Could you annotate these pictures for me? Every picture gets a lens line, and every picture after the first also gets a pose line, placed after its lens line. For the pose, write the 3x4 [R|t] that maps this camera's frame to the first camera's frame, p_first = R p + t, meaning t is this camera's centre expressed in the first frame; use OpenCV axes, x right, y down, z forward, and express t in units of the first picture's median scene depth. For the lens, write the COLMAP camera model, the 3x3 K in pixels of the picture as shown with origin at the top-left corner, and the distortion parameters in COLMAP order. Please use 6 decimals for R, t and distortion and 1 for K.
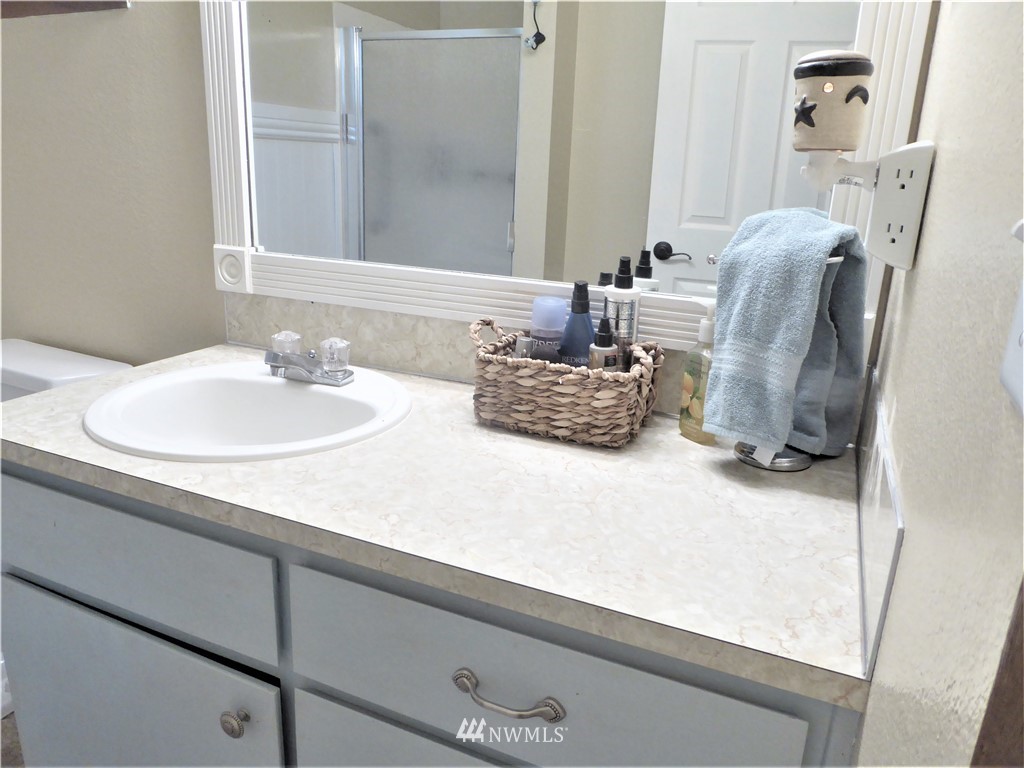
lens RADIAL K [[732.9, 0, 518.9], [0, 732.9, 378.7], [0, 0, 1]] dist [-0.033018, 0.011886]
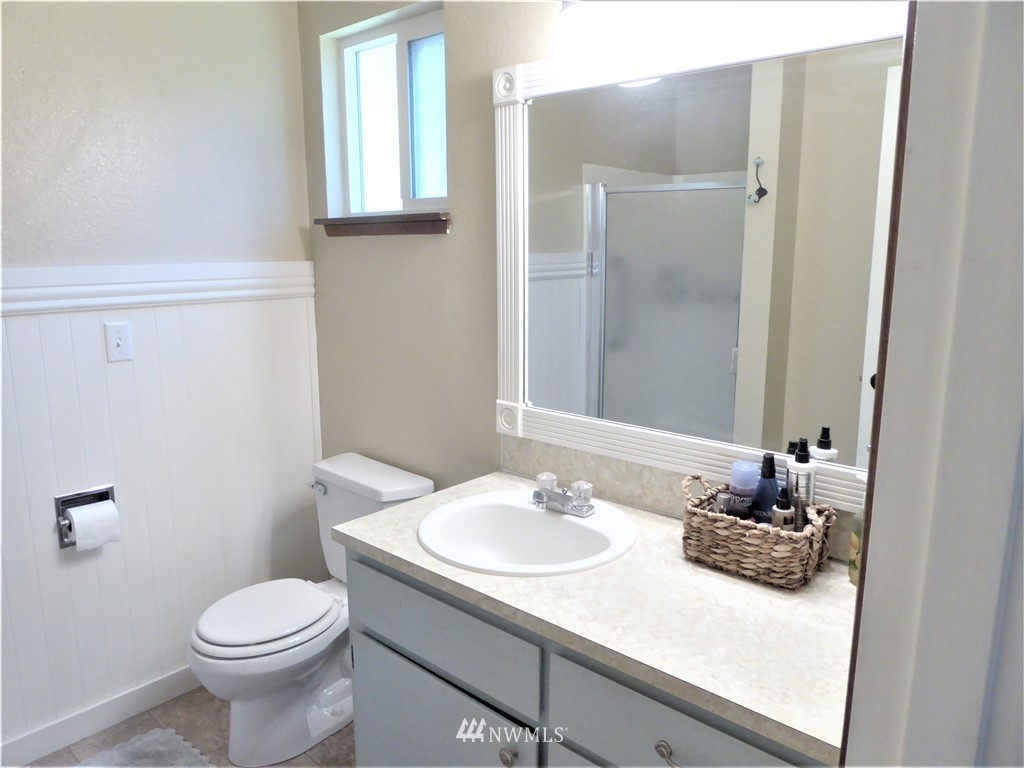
lens RADIAL K [[732.9, 0, 518.9], [0, 732.9, 378.7], [0, 0, 1]] dist [-0.033018, 0.011886]
pose [[0.949796, 0.013616, -0.312573, 0.068925], [-0.045754, 0.994357, -0.095714, -0.125597], [0.309506, 0.105210, 0.945059, -0.394130]]
